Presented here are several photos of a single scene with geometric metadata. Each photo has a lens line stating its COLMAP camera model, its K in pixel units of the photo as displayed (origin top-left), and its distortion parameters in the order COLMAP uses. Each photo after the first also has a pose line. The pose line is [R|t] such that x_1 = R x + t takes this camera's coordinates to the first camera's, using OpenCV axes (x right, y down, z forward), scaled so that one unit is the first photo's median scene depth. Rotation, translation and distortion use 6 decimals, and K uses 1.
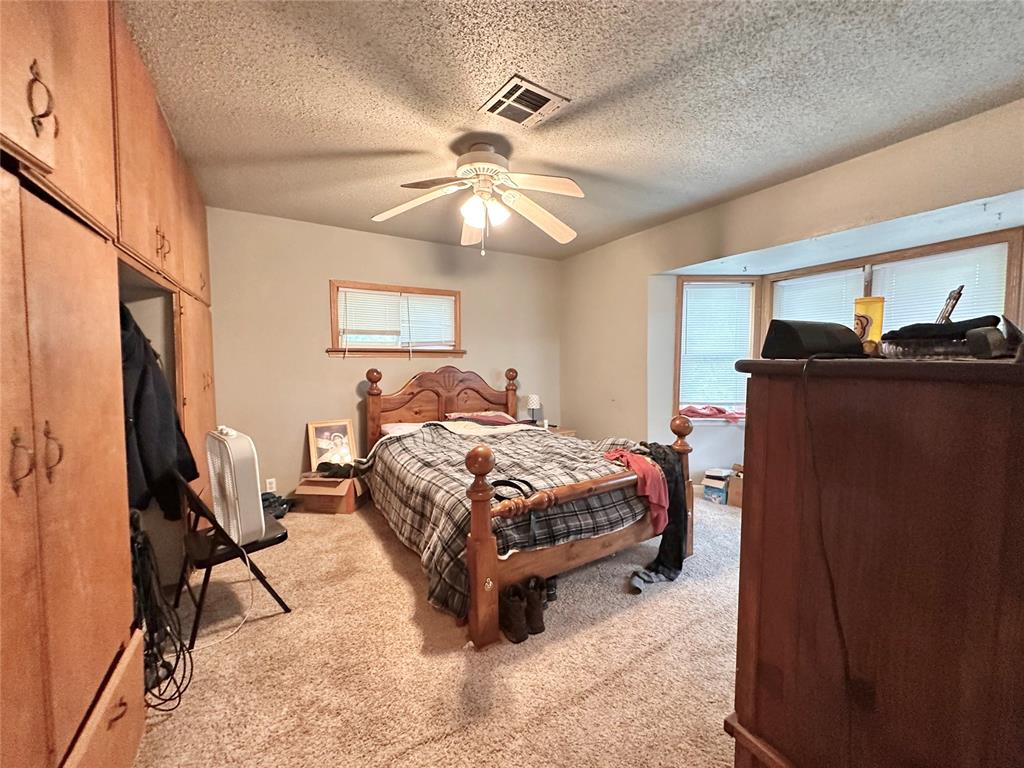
lens RADIAL K [[406.4, 0, 508.5], [0, 406.4, 385.2], [0, 0, 1]] dist [-0.002666, 0.000679]
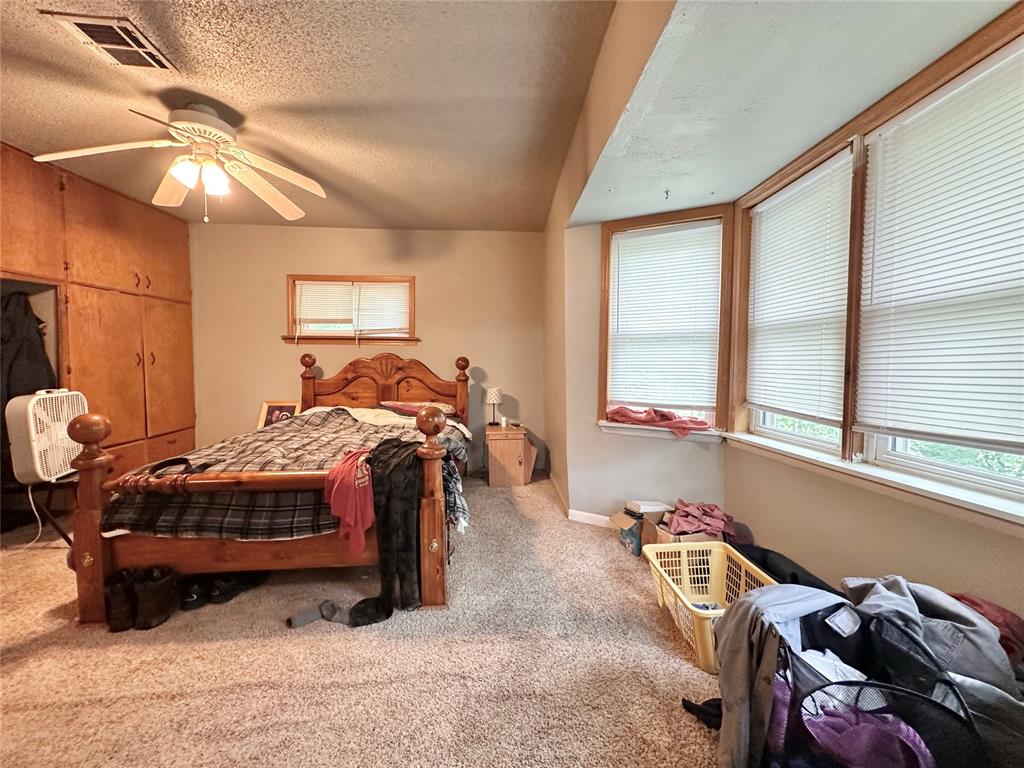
lens RADIAL K [[406.4, 0, 511.8], [0, 406.4, 383.1], [0, 0, 1]] dist [-0.002666, 0.000679]
pose [[0.886141, 0.028817, -0.462520, 0.602234], [-0.037405, 0.999256, -0.009406, 0.024435], [0.461905, 0.025636, 0.886559, 0.291401]]
